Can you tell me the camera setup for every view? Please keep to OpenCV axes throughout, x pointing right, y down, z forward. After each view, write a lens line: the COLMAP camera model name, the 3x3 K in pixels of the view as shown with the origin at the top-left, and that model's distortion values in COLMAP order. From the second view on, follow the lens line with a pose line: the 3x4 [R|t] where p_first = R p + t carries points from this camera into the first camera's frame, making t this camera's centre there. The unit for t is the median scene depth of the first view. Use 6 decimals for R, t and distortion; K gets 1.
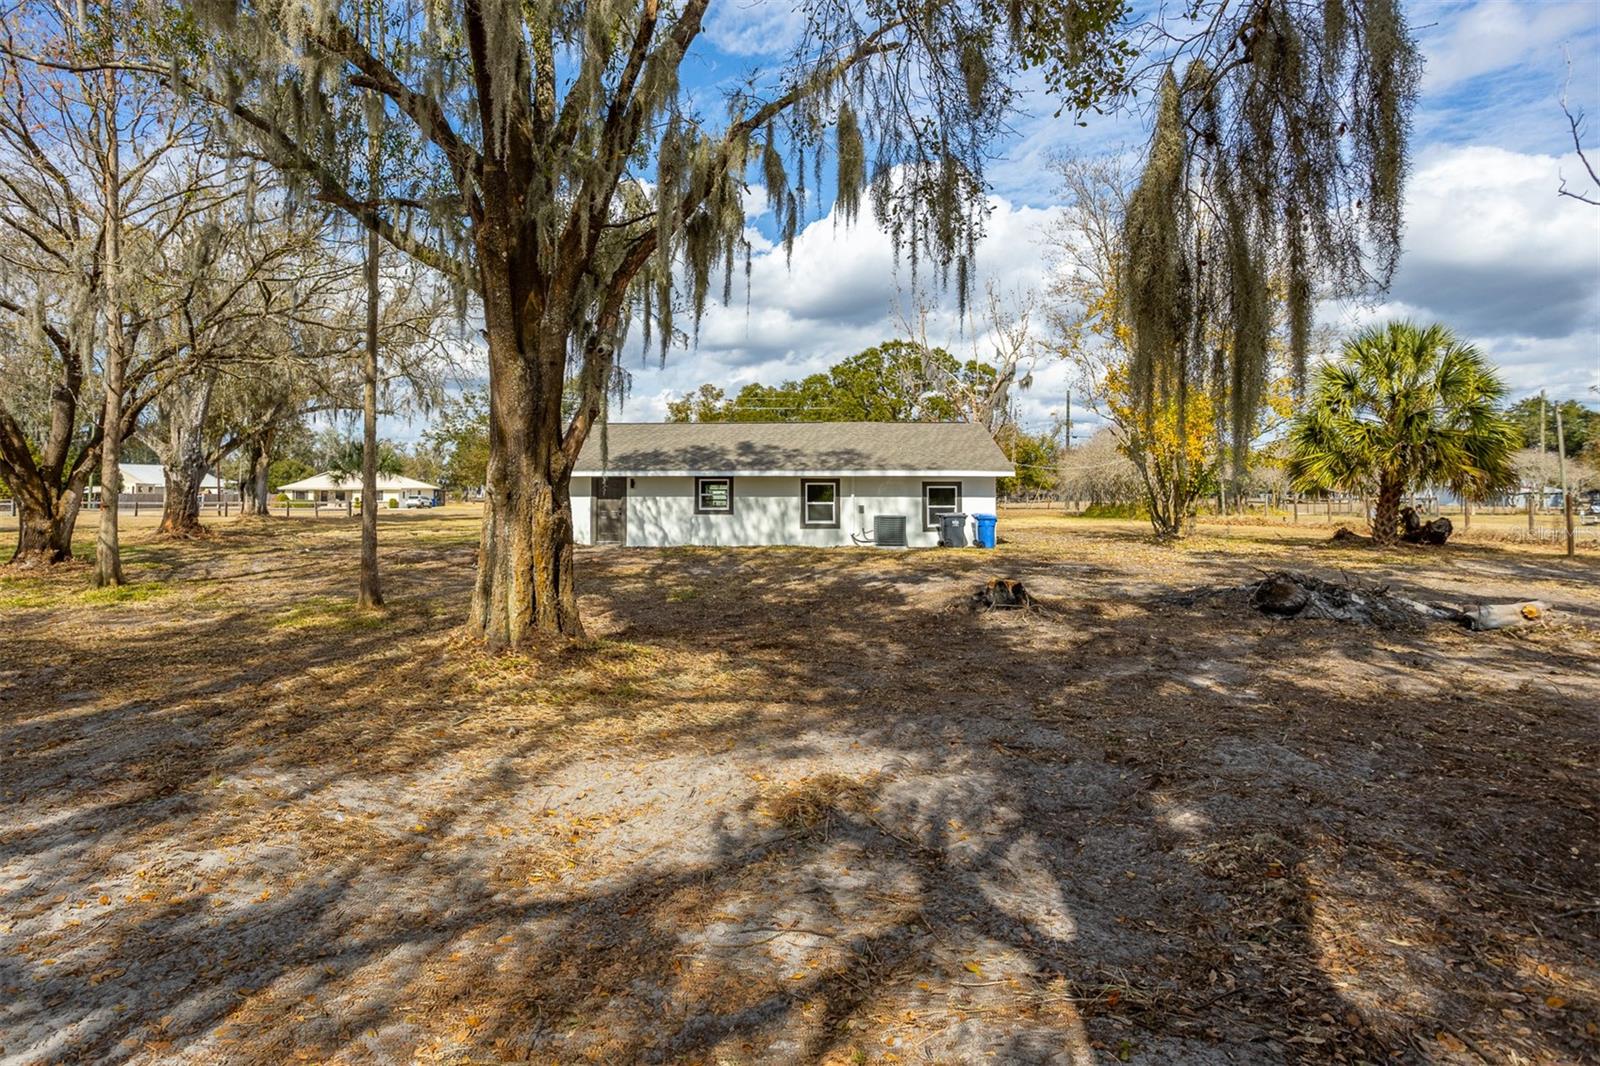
lens RADIAL K [[915.6, 0, 780.8], [0, 915.6, 500.7], [0, 0, 1]] dist [-0.061354, -0.000017]
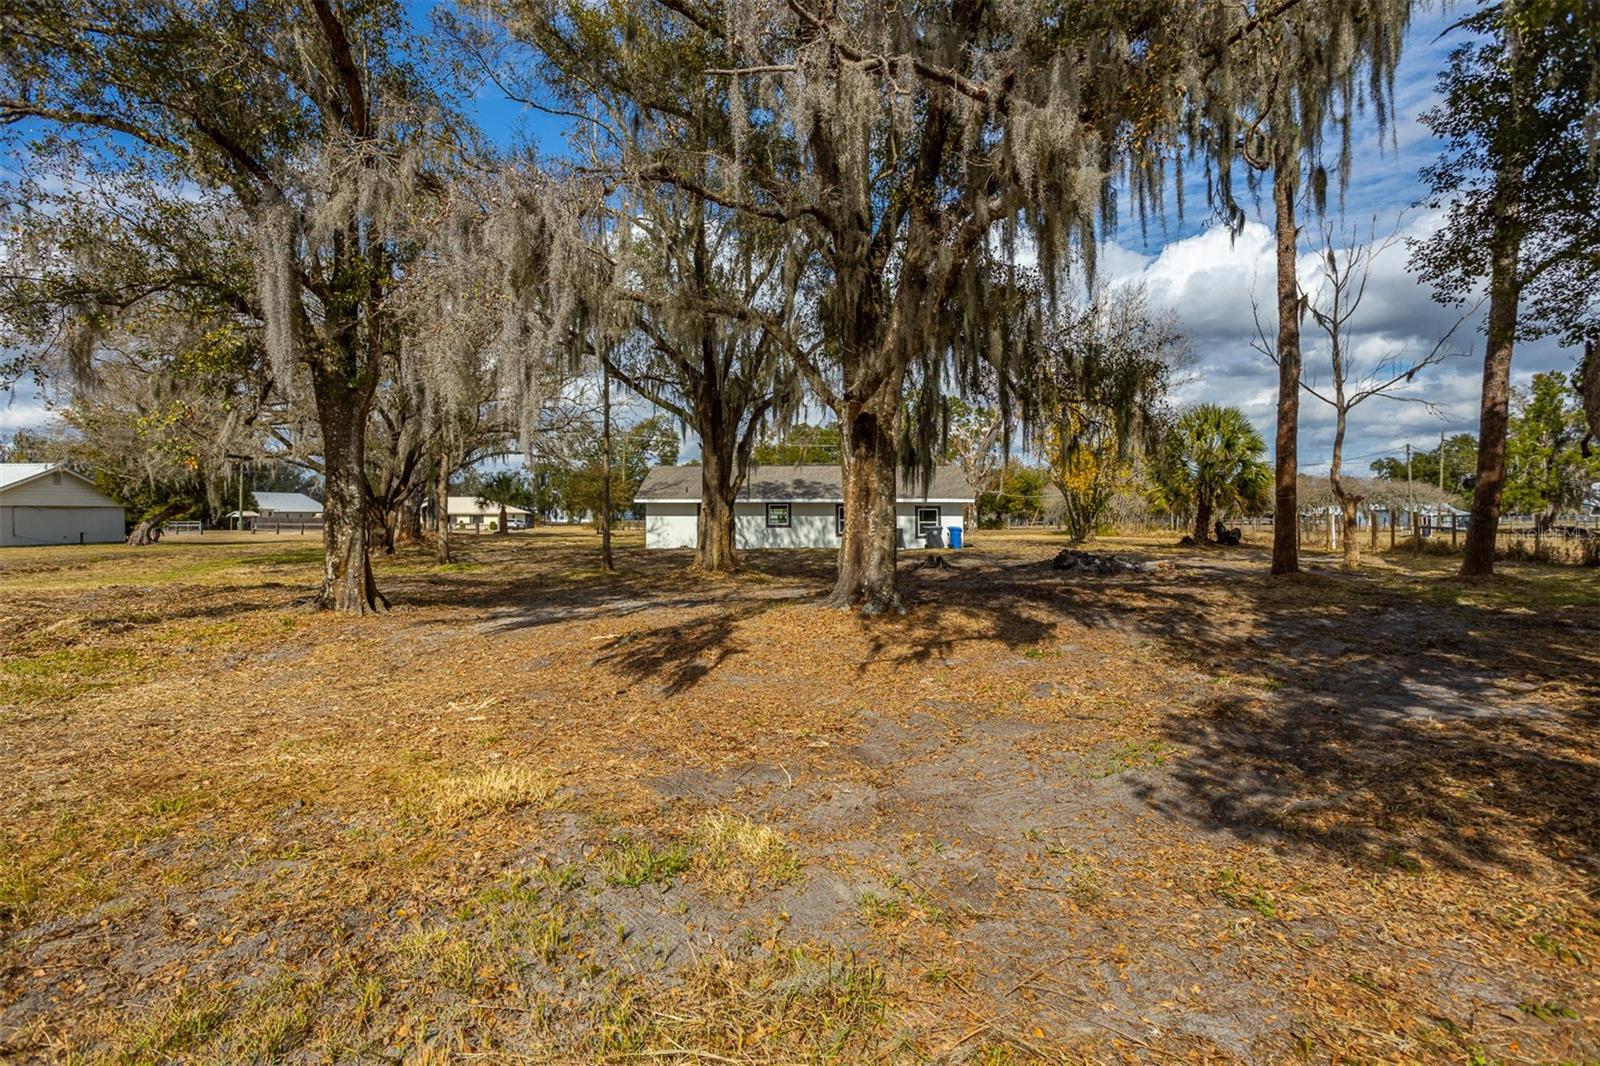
lens RADIAL K [[839.8, 0, 832.9], [0, 839.8, 537.0], [0, 0, 1]] dist [-0.054056, 0.038384]
pose [[0.999963, -0.001267, 0.008502, 0.005349], [0.001144, 0.999896, 0.014378, 0.010779], [-0.008519, -0.014368, 0.999860, -0.399544]]
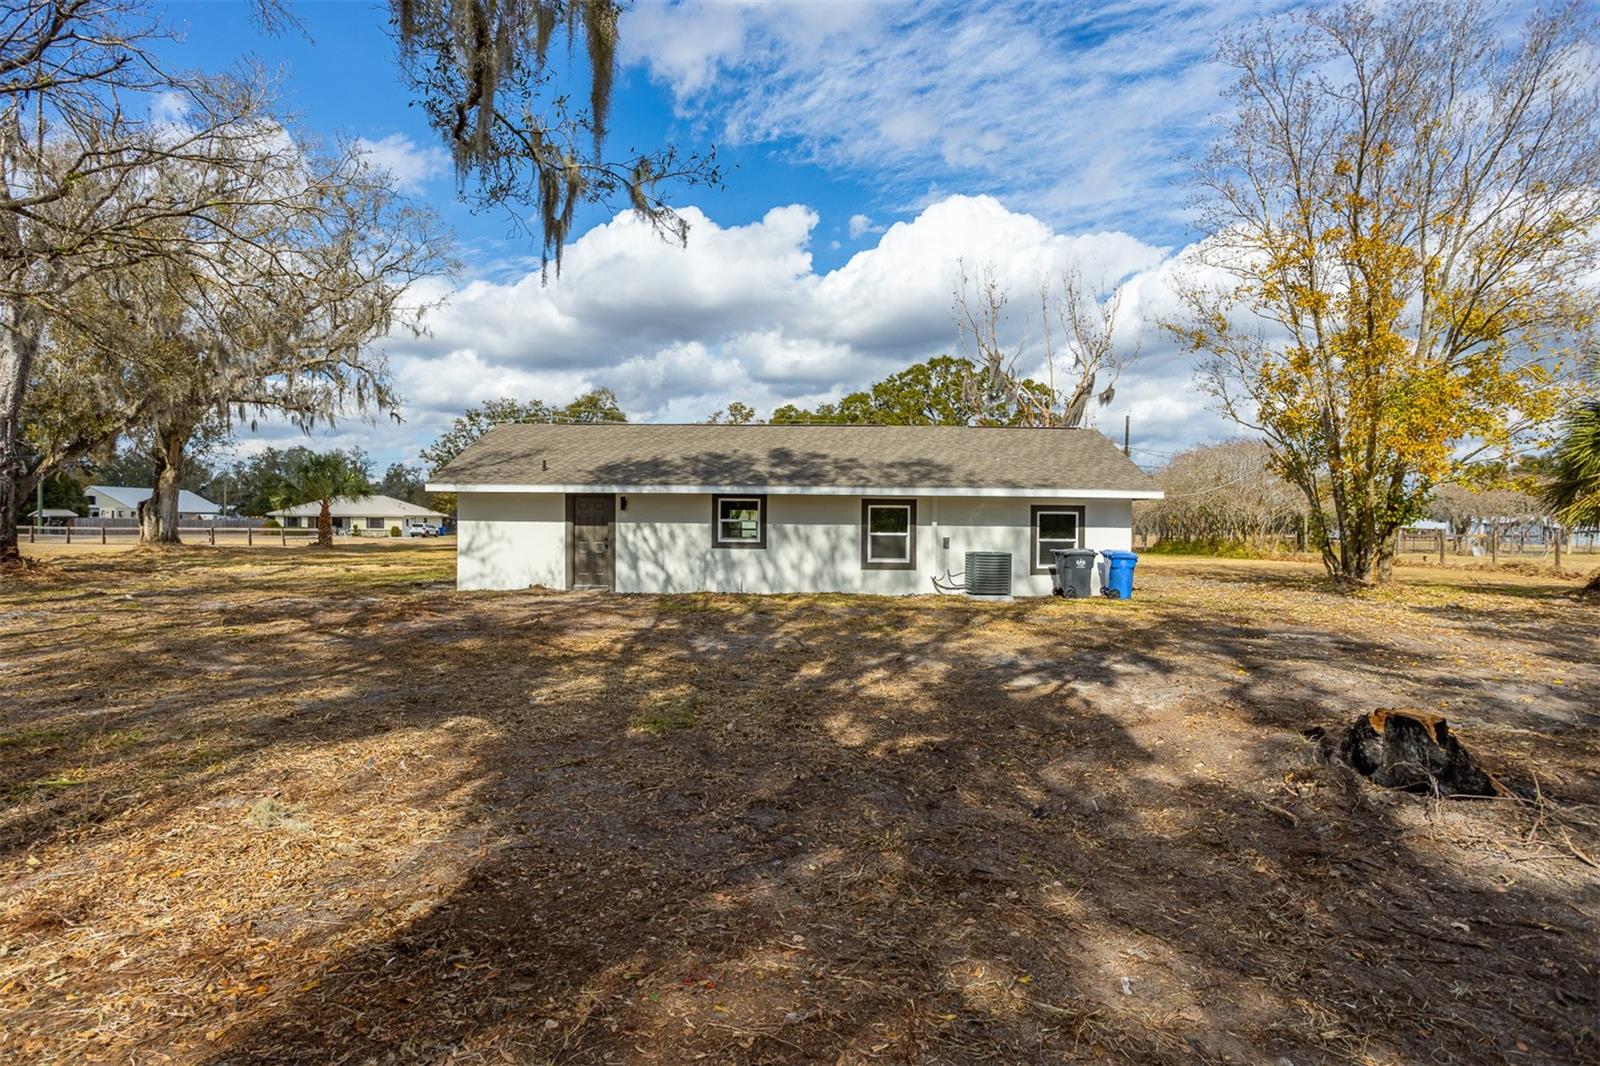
lens RADIAL K [[839.8, 0, 832.9], [0, 839.8, 537.0], [0, 0, 1]] dist [-0.054056, 0.038384]
pose [[0.999515, 0.008076, 0.030070, -0.018480], [-0.008220, 0.999955, 0.004667, 0.002440], [-0.030031, -0.004912, 0.999537, 0.349600]]
